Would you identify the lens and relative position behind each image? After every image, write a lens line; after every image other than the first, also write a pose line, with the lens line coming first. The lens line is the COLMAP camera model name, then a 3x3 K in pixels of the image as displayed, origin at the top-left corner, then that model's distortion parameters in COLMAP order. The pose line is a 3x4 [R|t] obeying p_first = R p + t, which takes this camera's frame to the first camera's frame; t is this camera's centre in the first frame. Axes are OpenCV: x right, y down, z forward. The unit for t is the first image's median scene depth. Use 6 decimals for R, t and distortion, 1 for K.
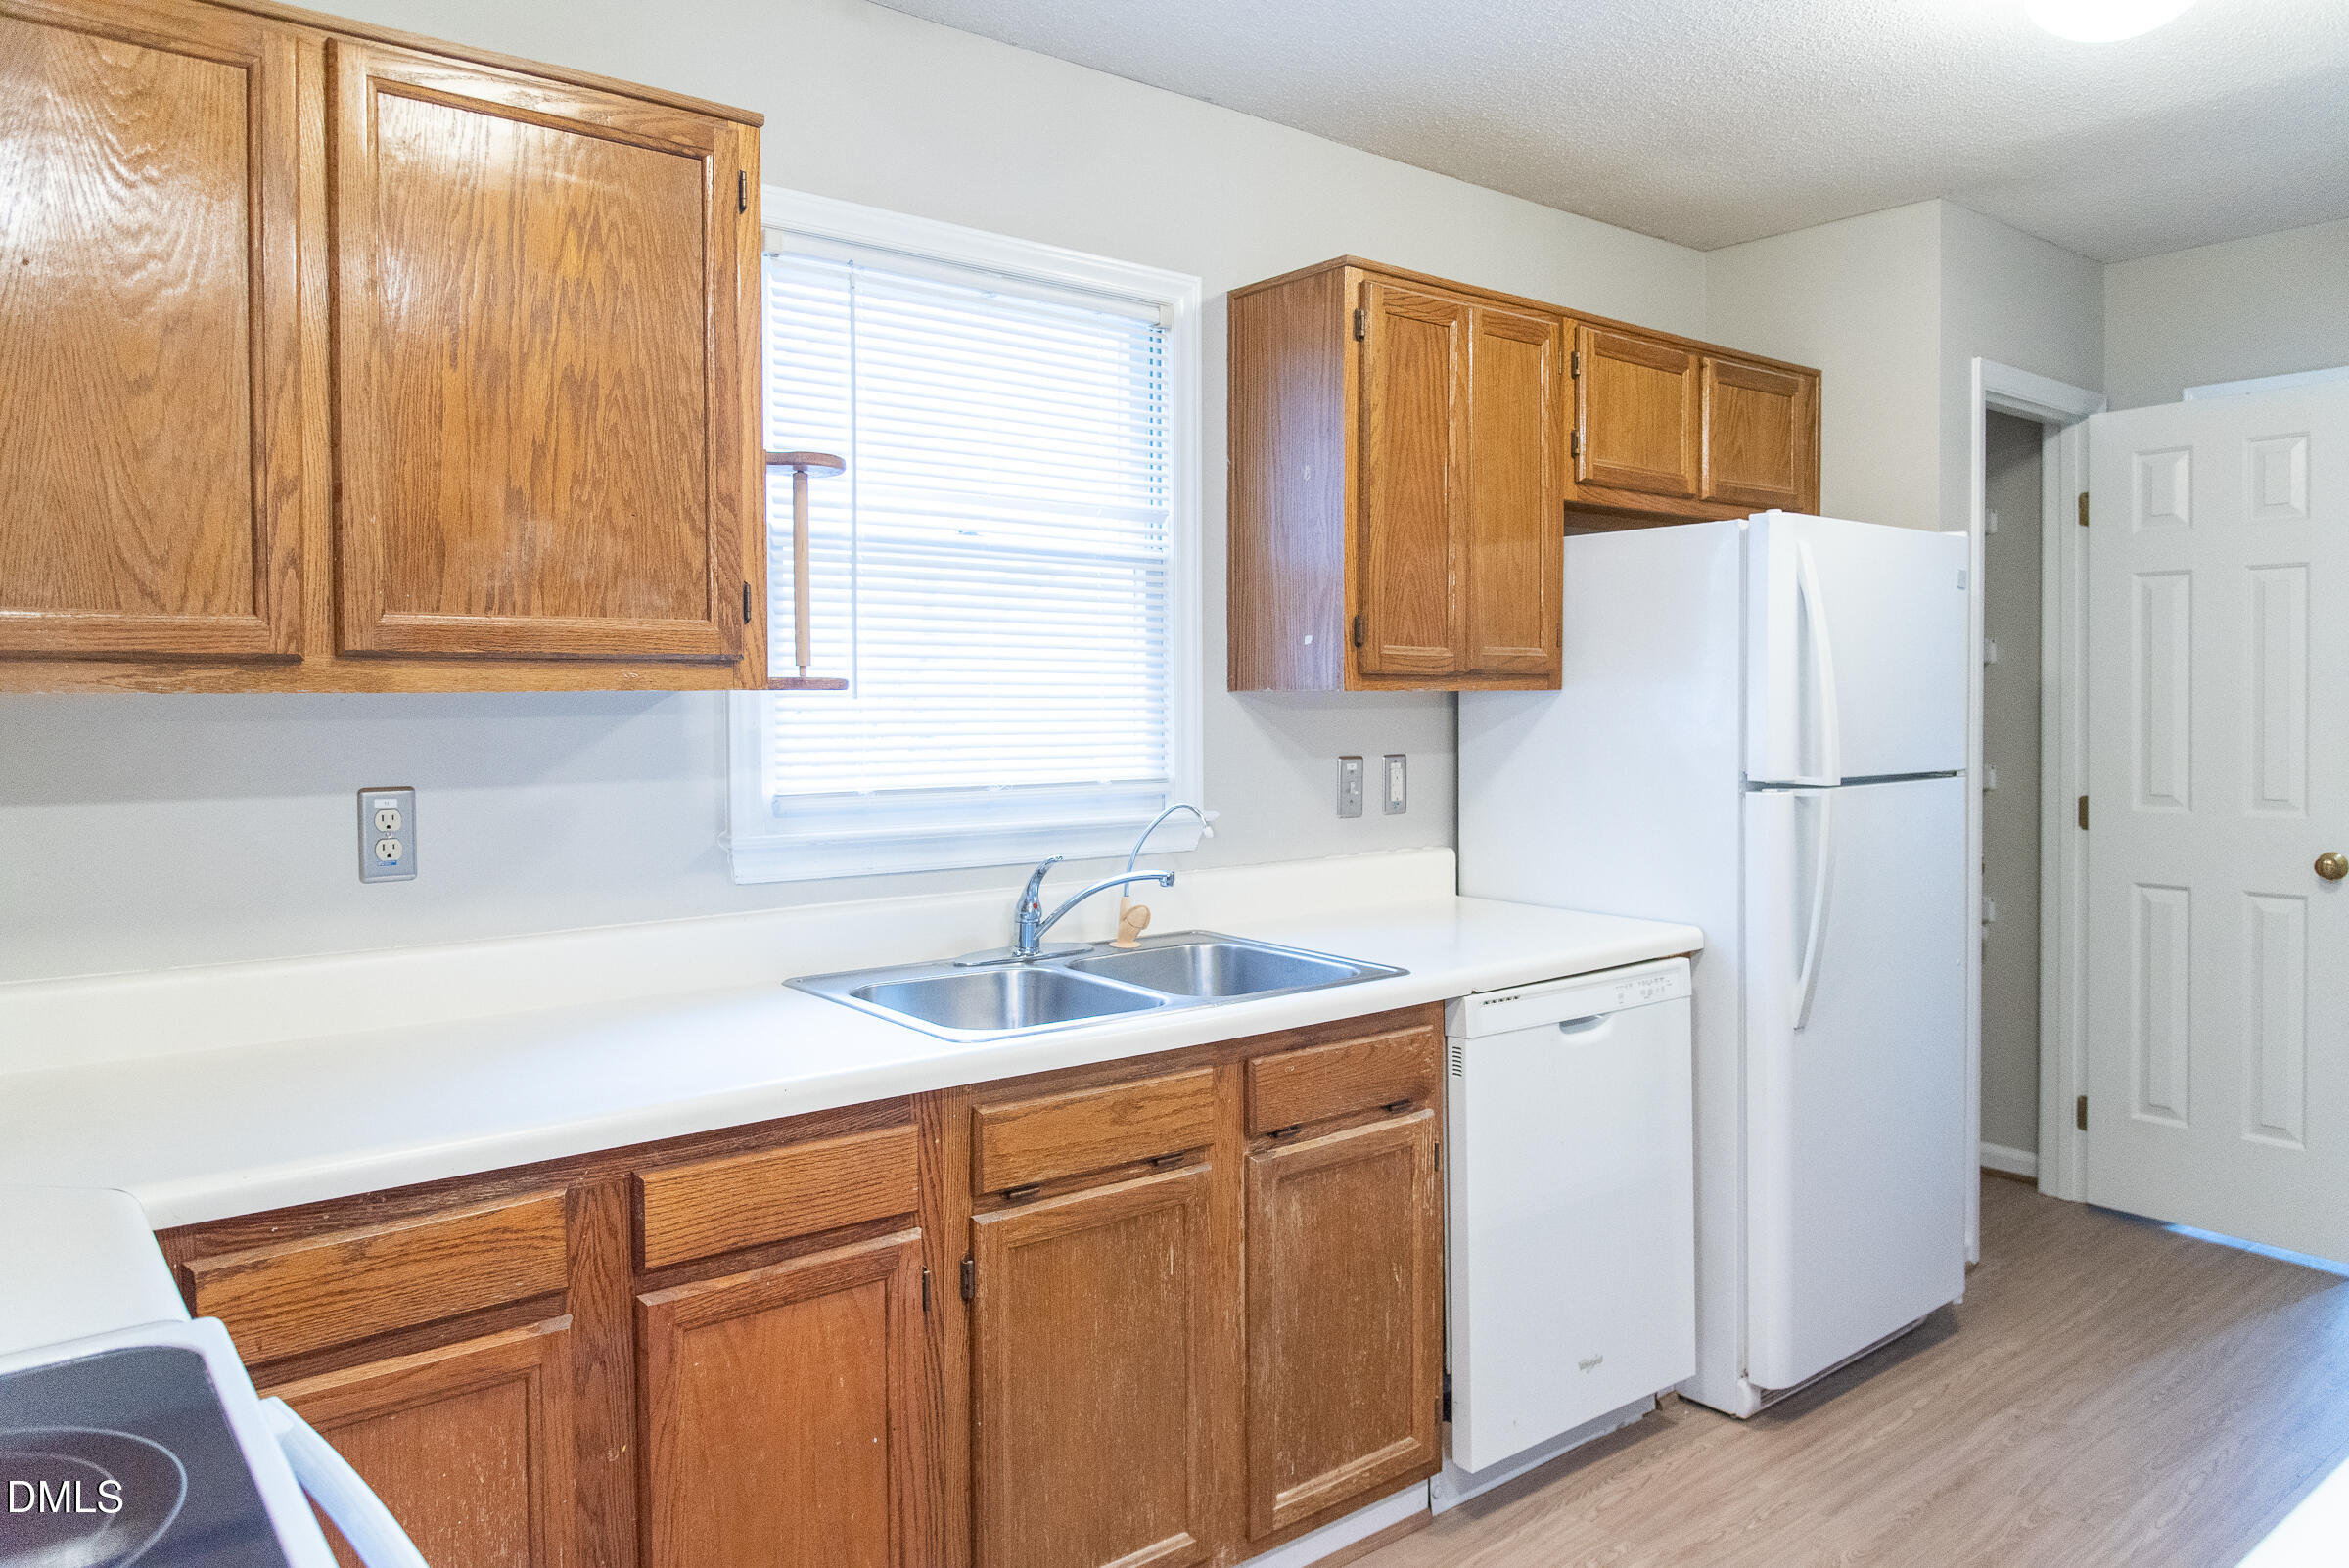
lens RADIAL K [[1573.3, 0, 1172.1], [0, 1573.3, 719.3], [0, 0, 1]] dist [-0.003052, -0.000921]
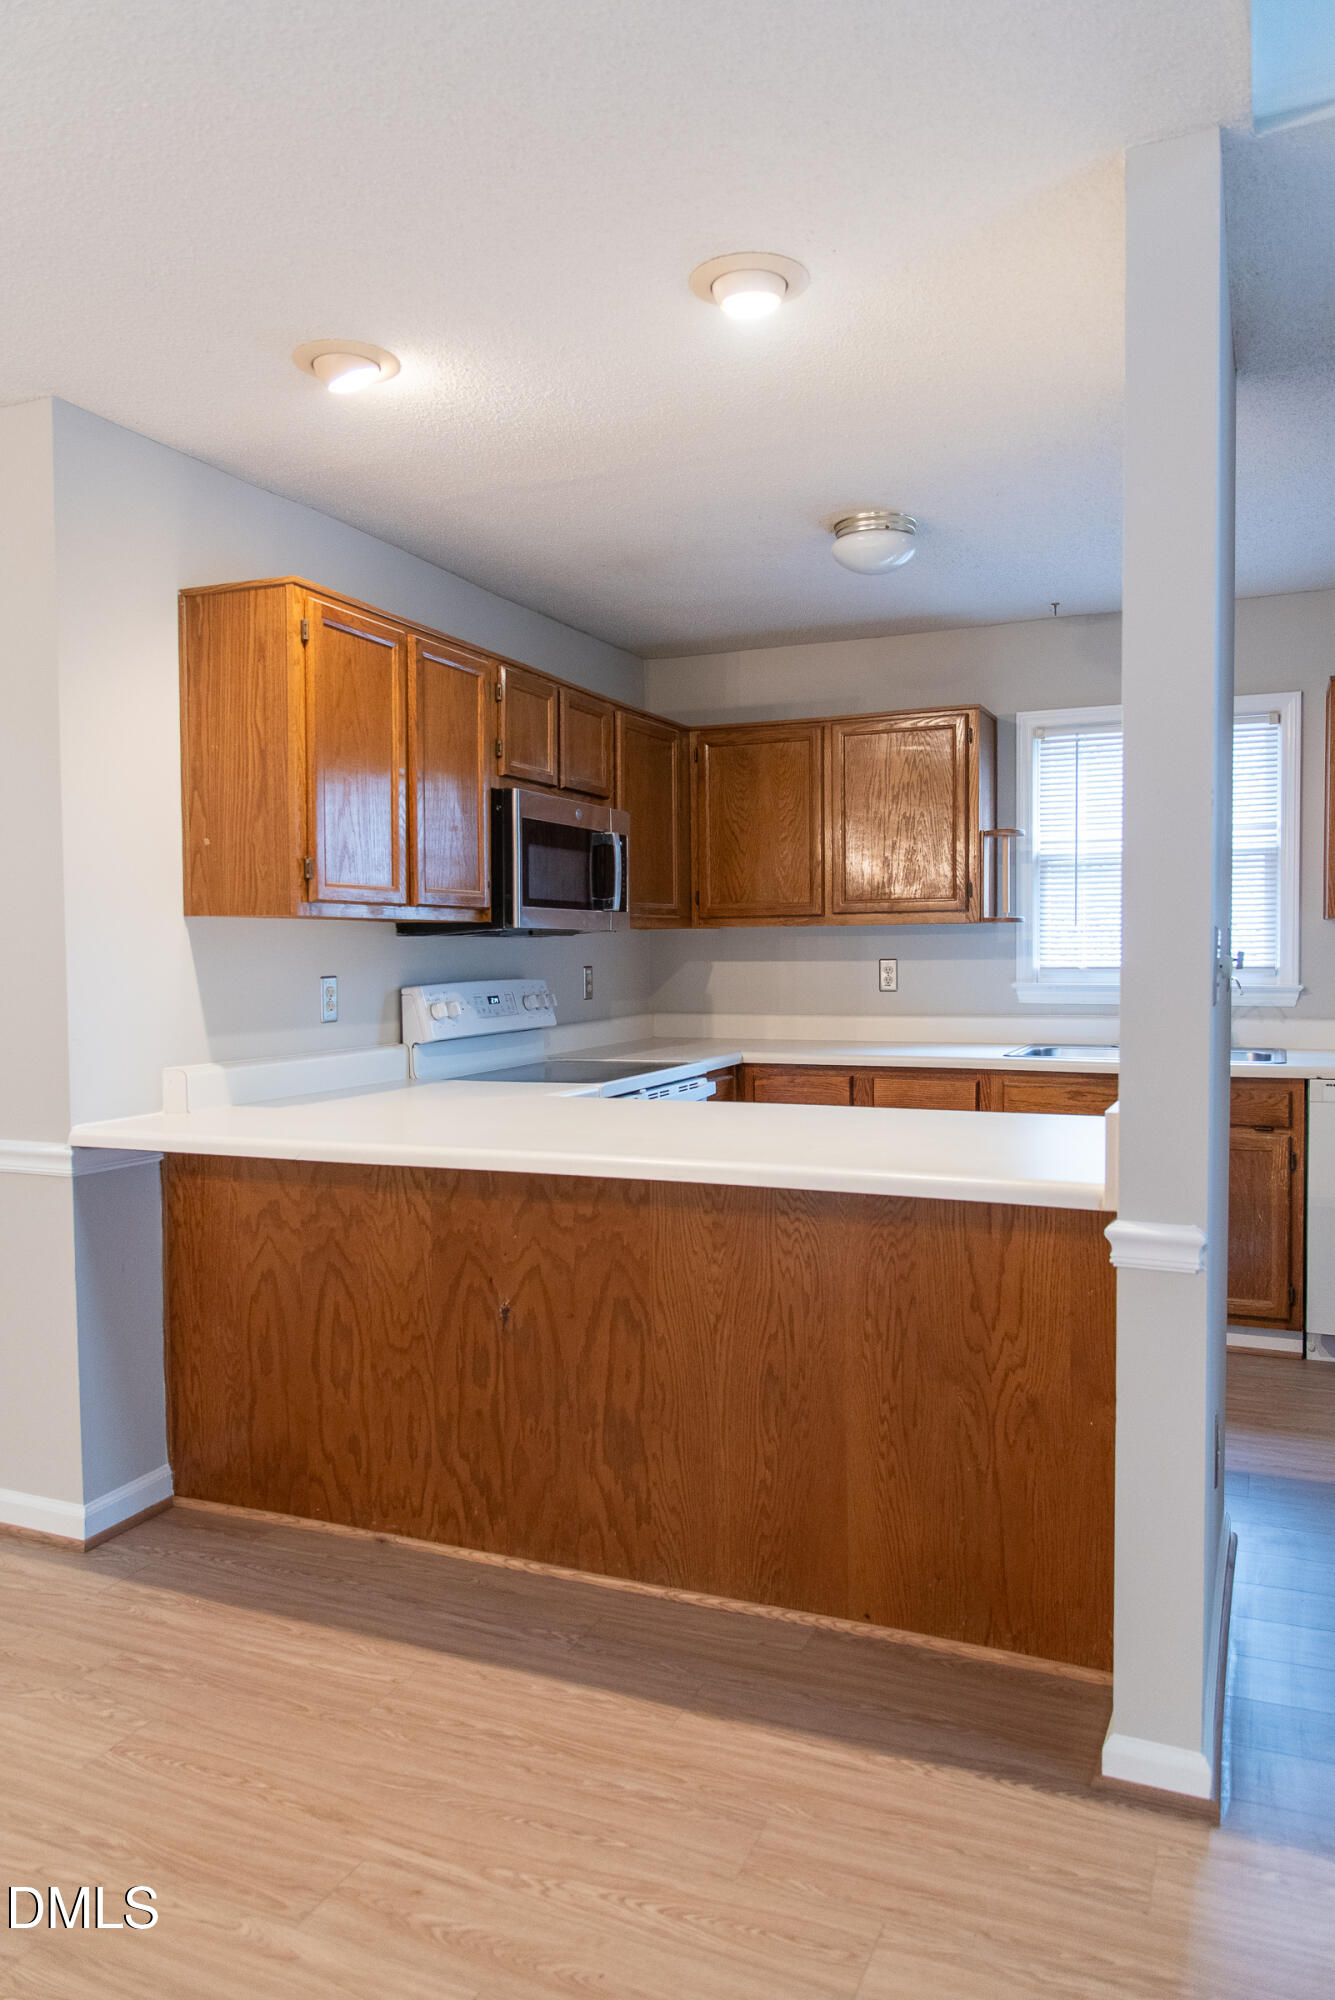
lens RADIAL K [[1335.3, 0, 730.5], [0, 1335.3, 1000.2], [0, 0, 1]] dist [0.008733, 0.000304]
pose [[0.491366, 0.030372, -0.870424, 1.300010], [-0.005999, 0.999486, 0.031488, 0.038140], [0.870933, -0.010250, 0.491295, -0.401743]]
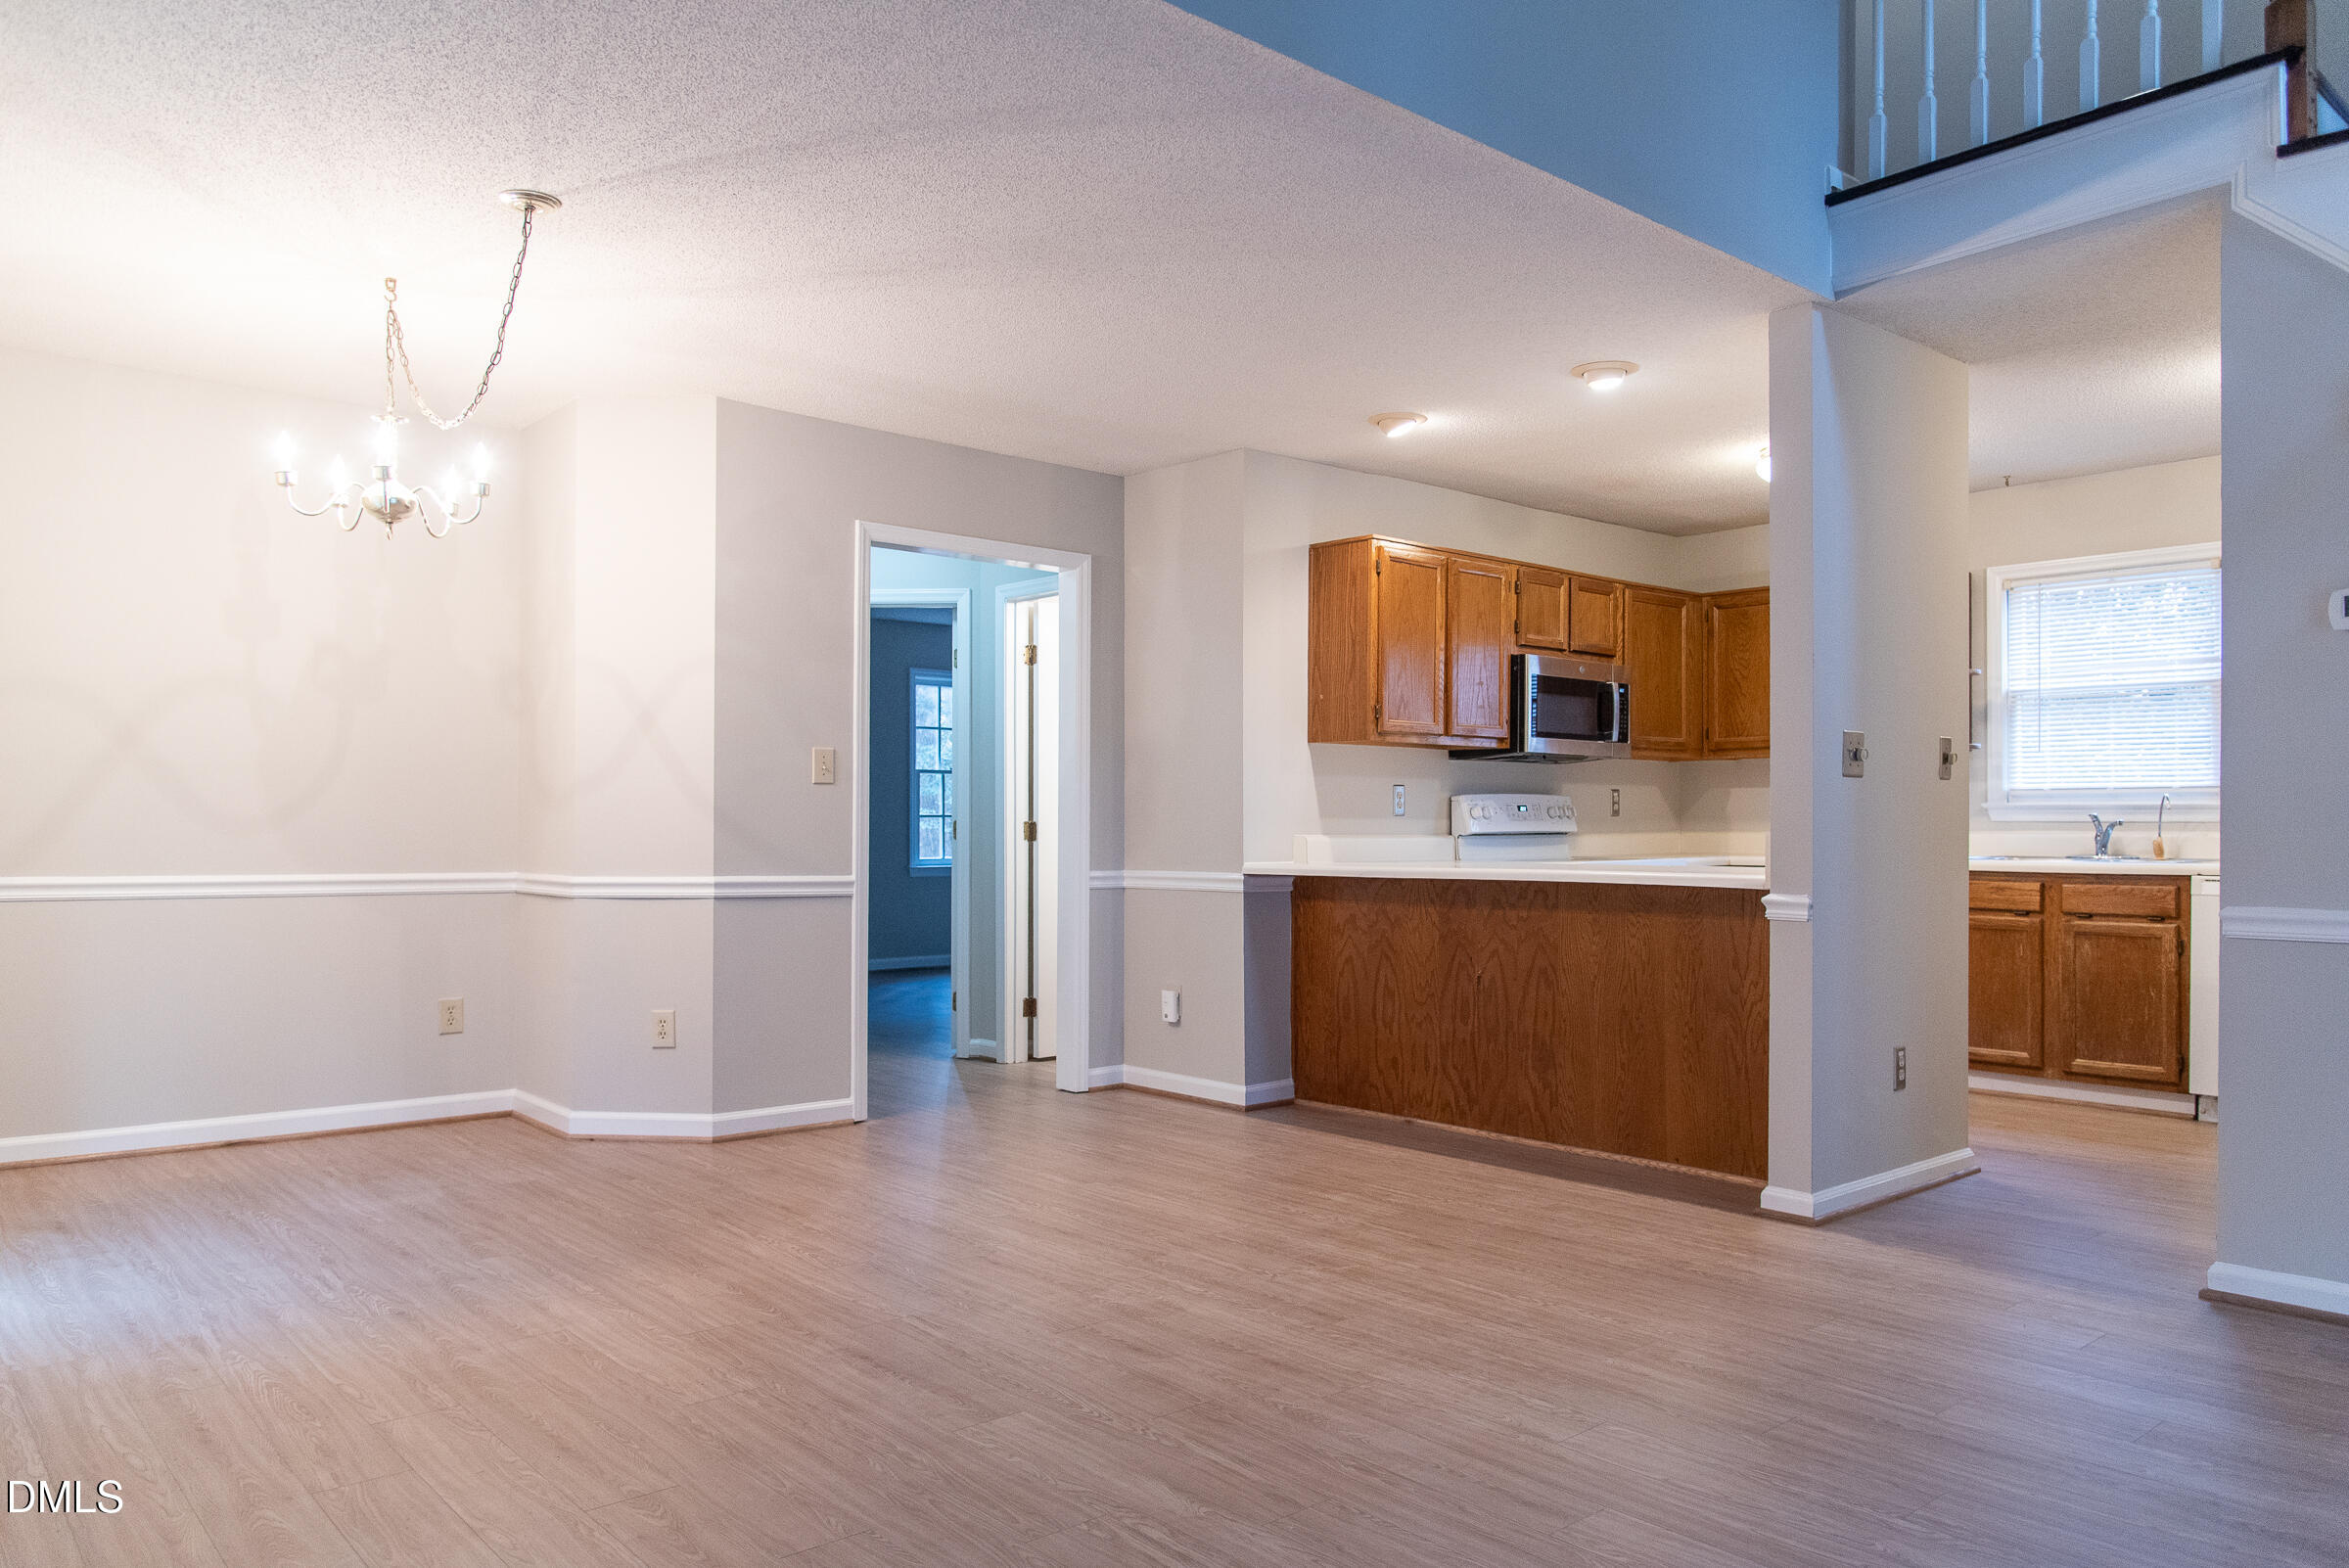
lens RADIAL K [[1568.3, 0, 1289.6], [0, 1568.3, 807.8], [0, 0, 1]] dist [0.008733, 0.000304]
pose [[0.090862, -0.006742, -0.995841, 2.383402], [-0.015235, 0.999851, -0.008159, 0.125142], [0.995747, 0.015913, 0.090746, -0.478083]]
